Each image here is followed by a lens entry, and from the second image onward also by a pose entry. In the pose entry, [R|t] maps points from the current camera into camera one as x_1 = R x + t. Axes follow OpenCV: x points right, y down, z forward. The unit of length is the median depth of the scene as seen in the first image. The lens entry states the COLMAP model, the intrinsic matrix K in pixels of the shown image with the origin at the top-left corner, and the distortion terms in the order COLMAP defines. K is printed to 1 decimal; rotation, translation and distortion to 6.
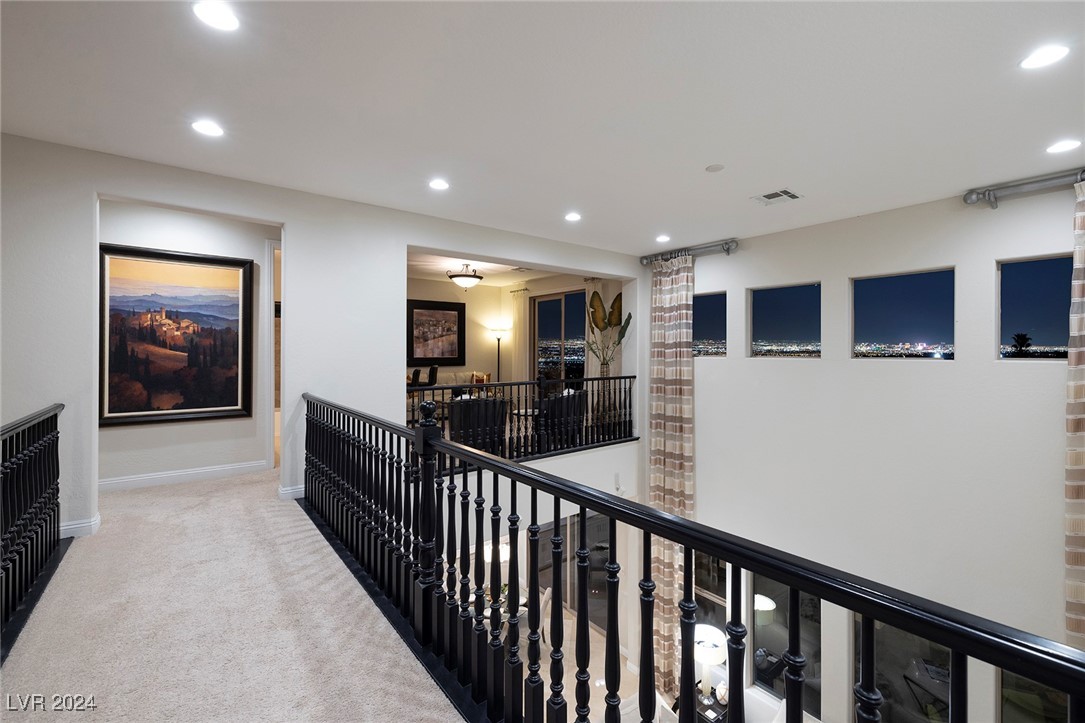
lens RADIAL K [[456.6, 0, 537.9], [0, 456.6, 355.7], [0, 0, 1]] dist [0.001686, -0.000197]
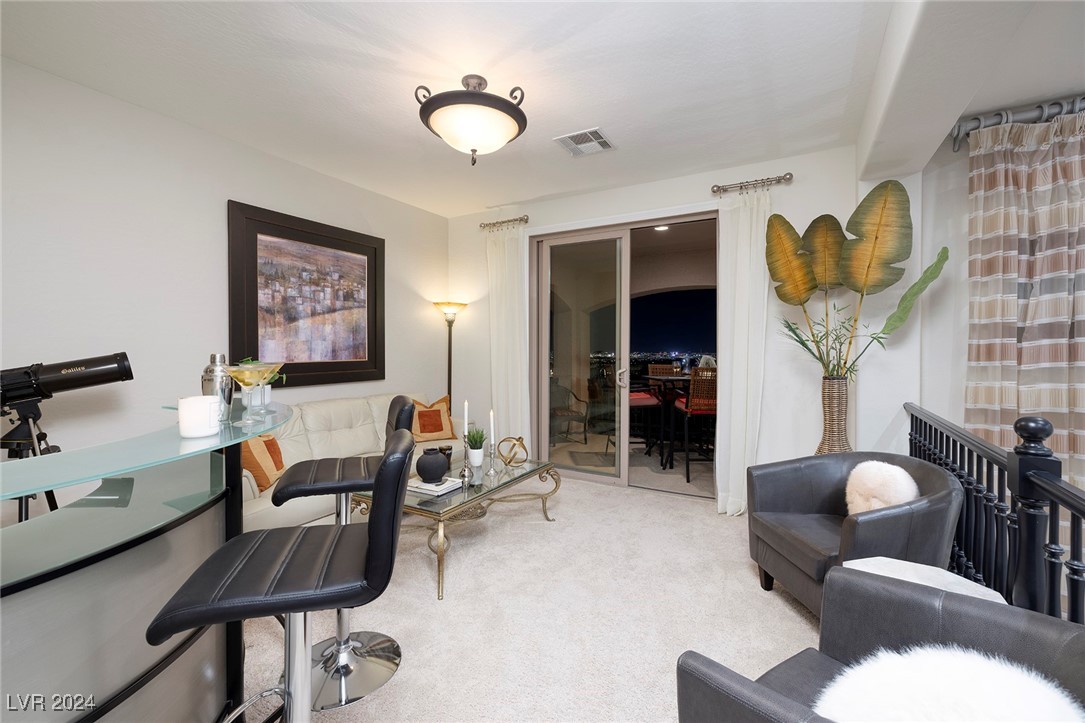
lens RADIAL K [[456.6, 0, 552.8], [0, 456.6, 356.2], [0, 0, 1]] dist [0.001686, -0.000197]
pose [[0.918268, -0.009834, 0.395838, -0.192536], [0.006799, 0.999936, 0.009070, -0.003643], [-0.395901, -0.005637, 0.918276, 0.543122]]
